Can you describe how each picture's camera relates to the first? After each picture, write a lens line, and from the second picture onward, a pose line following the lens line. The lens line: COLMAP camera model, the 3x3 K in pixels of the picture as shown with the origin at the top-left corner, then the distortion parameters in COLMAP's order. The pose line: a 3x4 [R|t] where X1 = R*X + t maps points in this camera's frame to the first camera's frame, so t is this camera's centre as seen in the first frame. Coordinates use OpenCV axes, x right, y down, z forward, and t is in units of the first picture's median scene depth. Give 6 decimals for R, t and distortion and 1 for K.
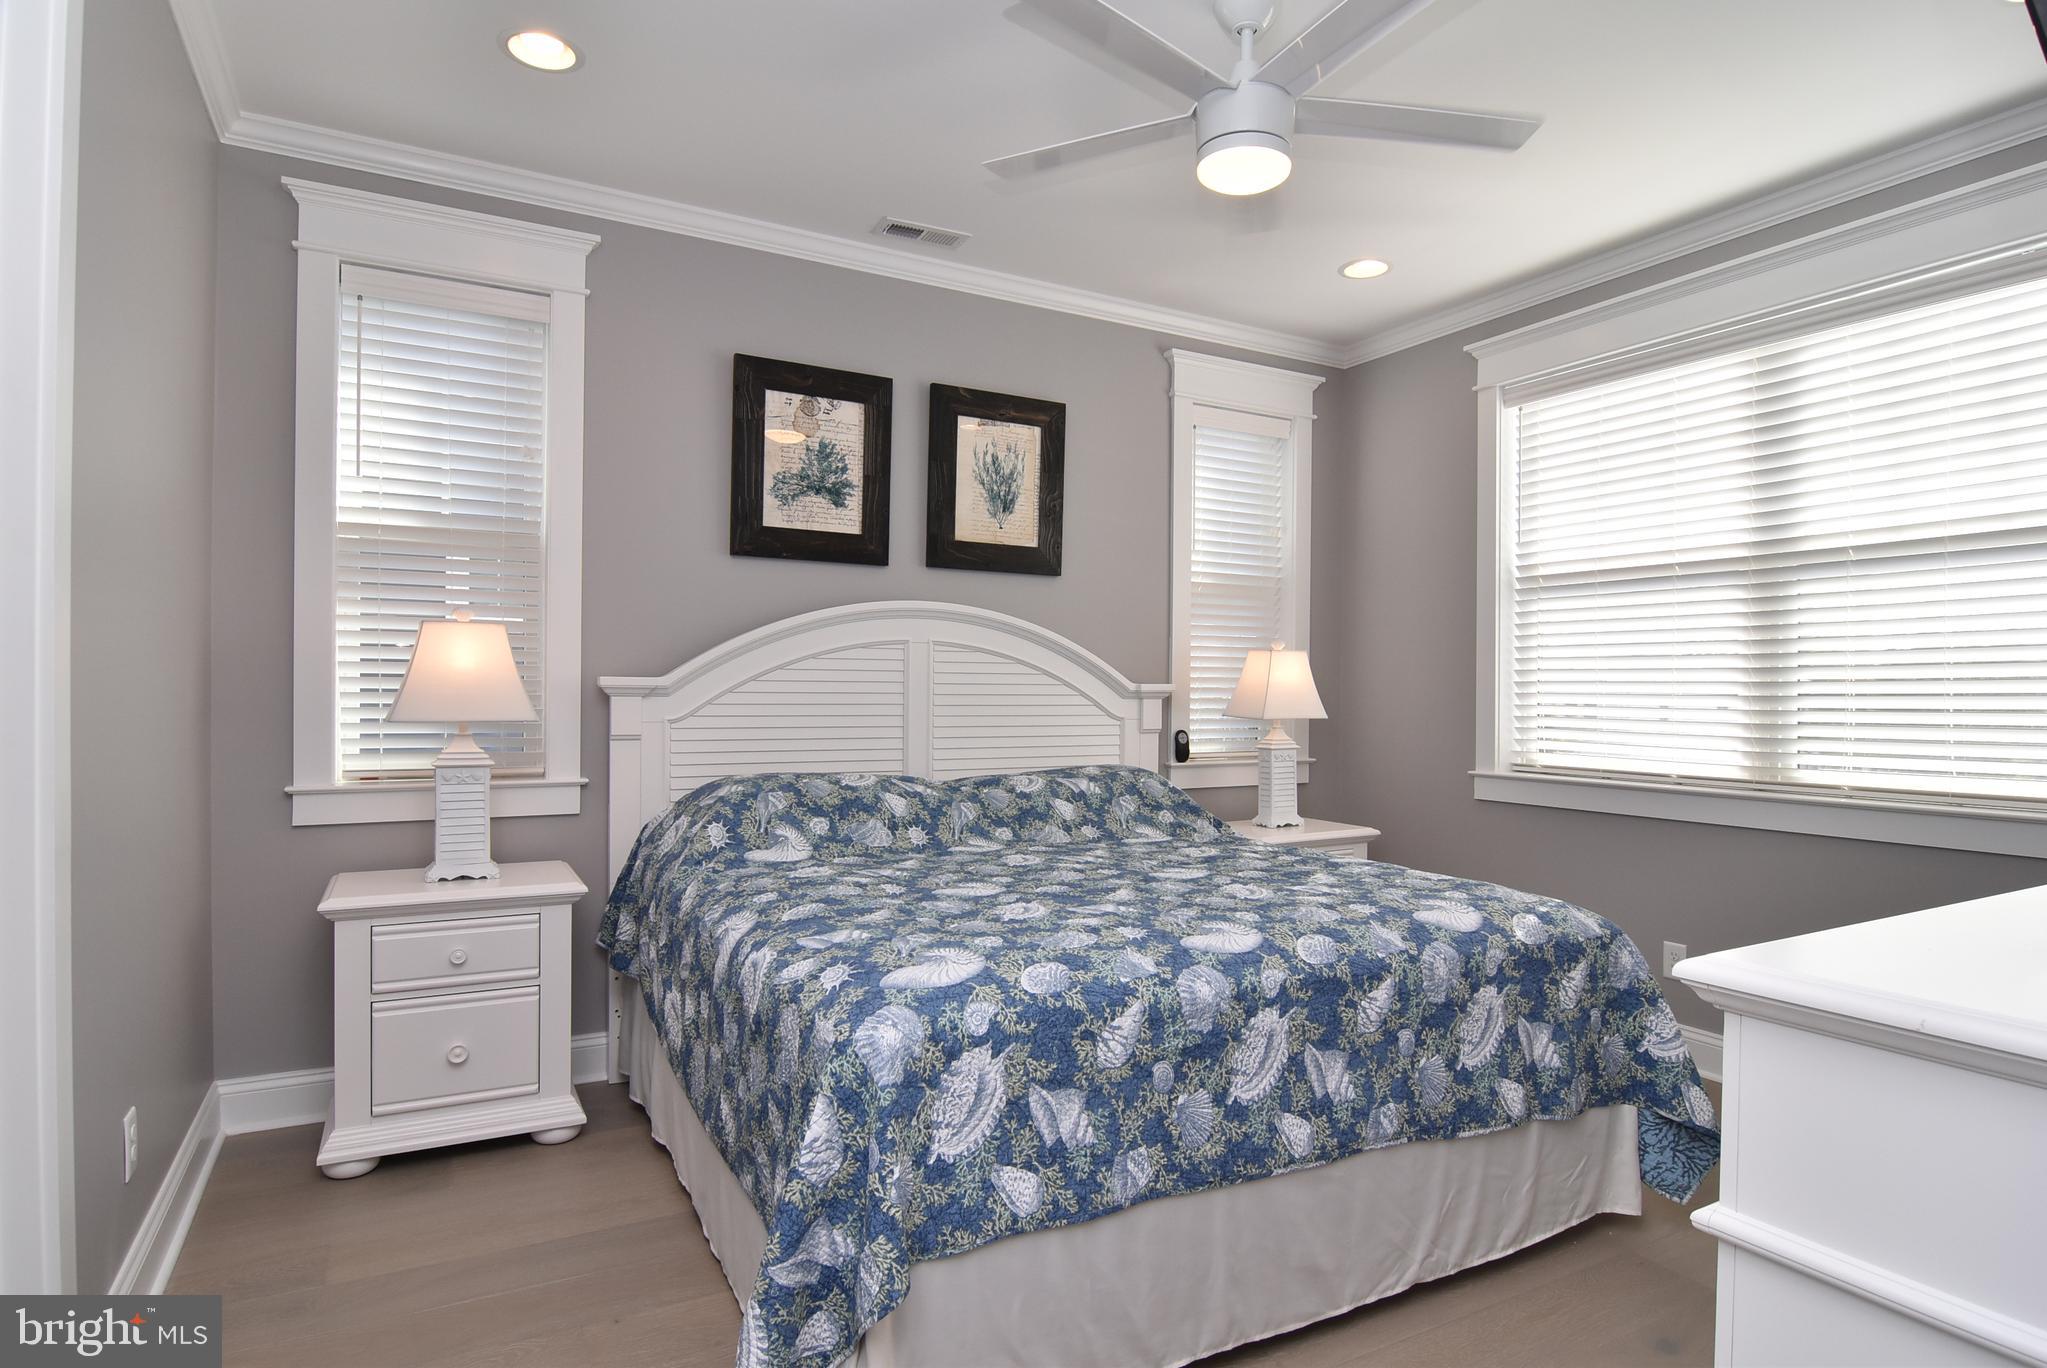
lens RADIAL K [[1102.3, 0, 1025.9], [0, 1102.3, 694.7], [0, 0, 1]] dist [-0.007563, -0.009604]
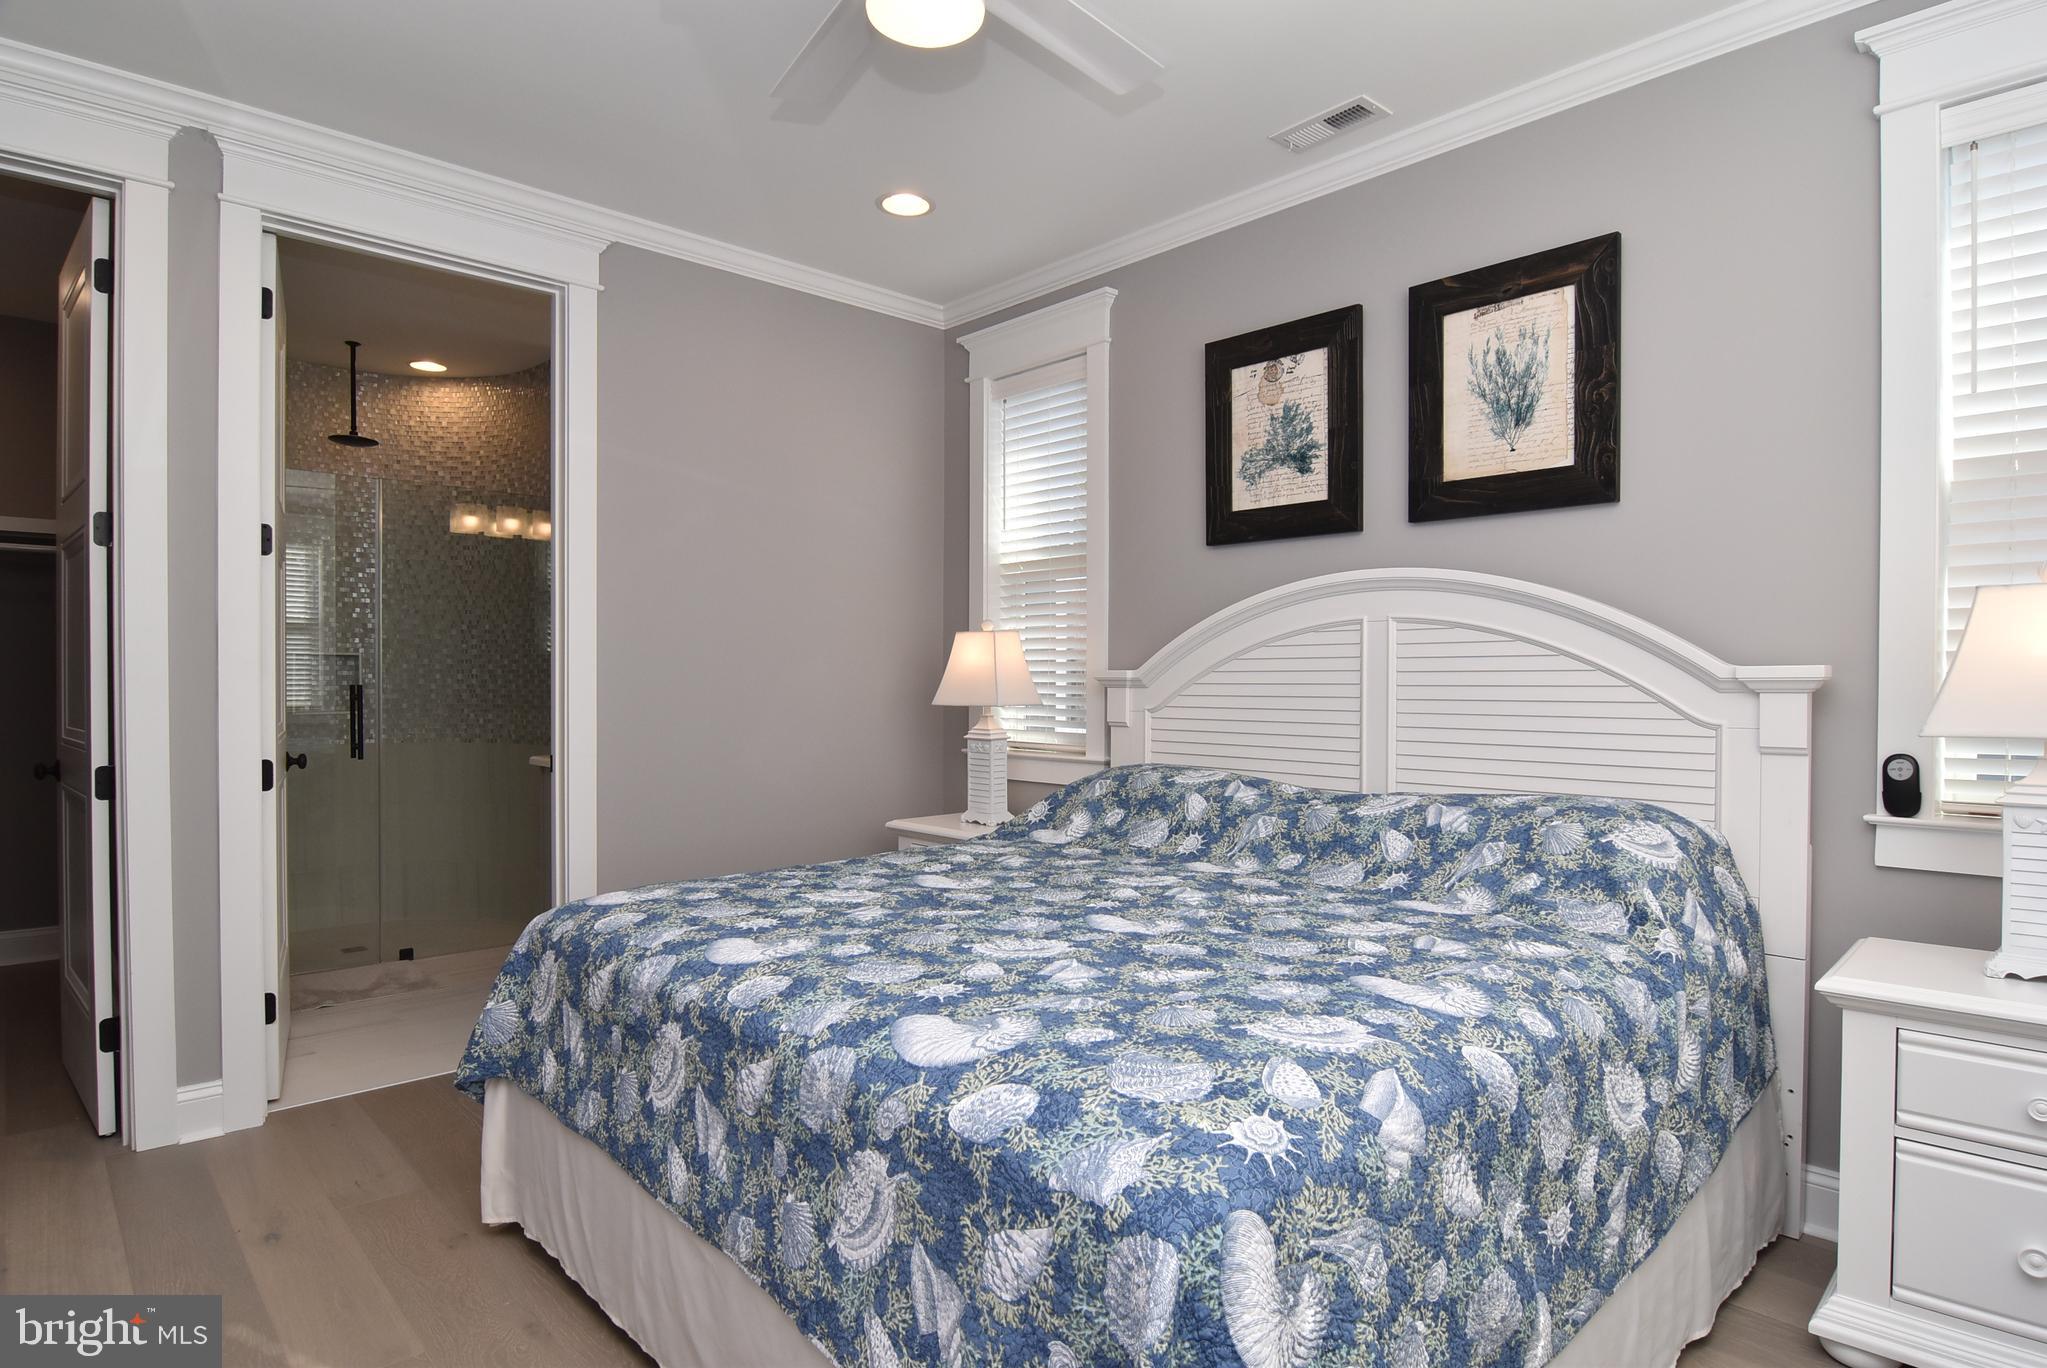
lens RADIAL K [[1102.3, 0, 1010.0], [0, 1102.3, 677.7], [0, 0, 1]] dist [-0.007563, -0.009604]
pose [[0.241104, -0.009410, -0.970454, 0.631542], [-0.002603, 0.999943, -0.010342, 0.003280], [0.970496, 0.005020, 0.241065, 0.560956]]
